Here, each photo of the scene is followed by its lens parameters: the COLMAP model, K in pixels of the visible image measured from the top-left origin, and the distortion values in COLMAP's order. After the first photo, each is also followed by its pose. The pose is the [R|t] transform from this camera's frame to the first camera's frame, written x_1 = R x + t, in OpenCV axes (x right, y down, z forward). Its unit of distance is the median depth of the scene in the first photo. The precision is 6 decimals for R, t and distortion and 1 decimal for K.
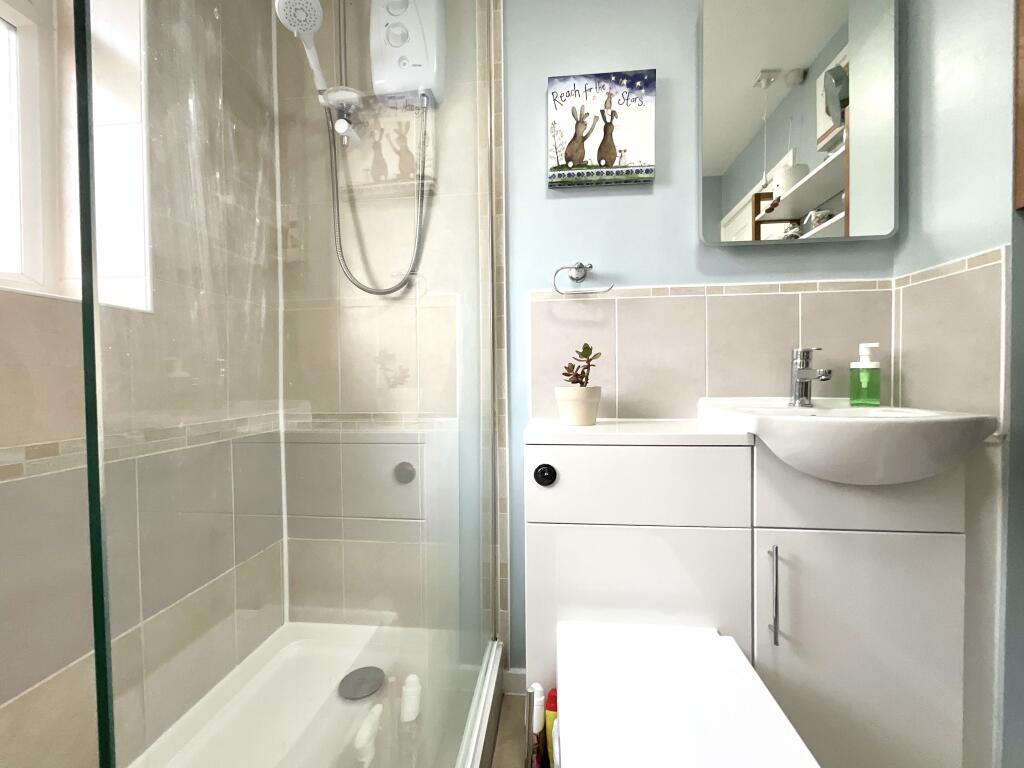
lens RADIAL K [[411.3, 0, 514.4], [0, 411.3, 383.8], [0, 0, 1]] dist [-0.004333, 0.001453]
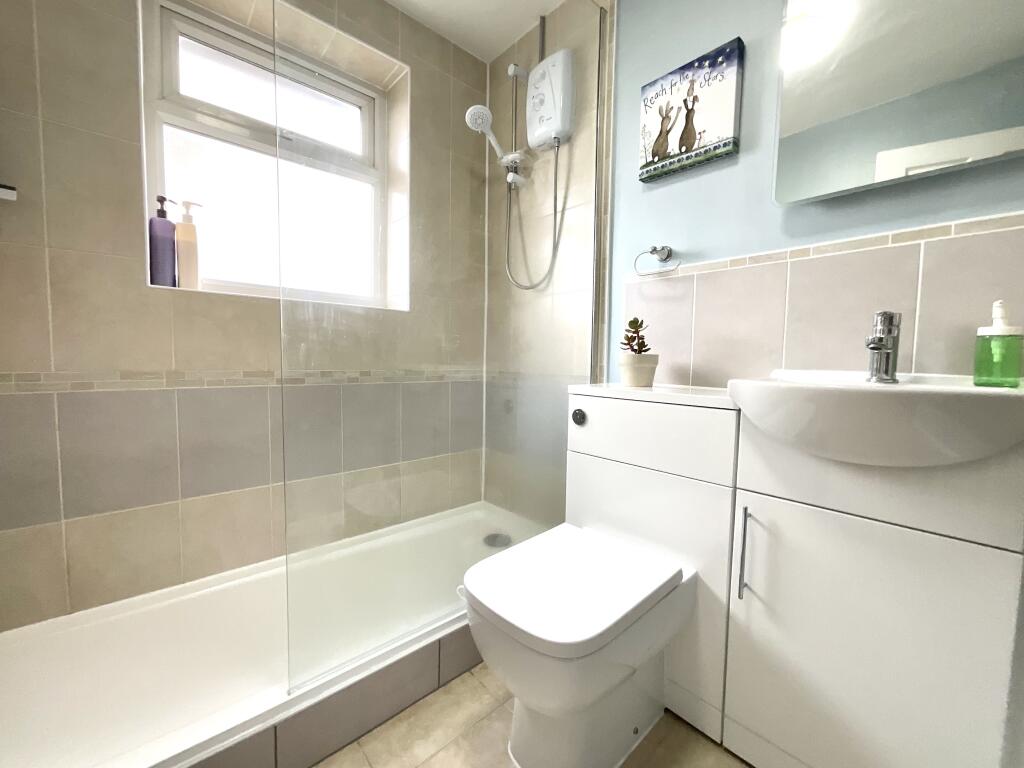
lens RADIAL K [[411.3, 0, 510.4], [0, 411.3, 383.4], [0, 0, 1]] dist [-0.004333, 0.001453]
pose [[0.738965, 0.063563, -0.670739, 0.645625], [-0.032655, 0.997749, 0.058575, 0.030734], [0.672952, -0.021382, 0.739377, -0.122942]]
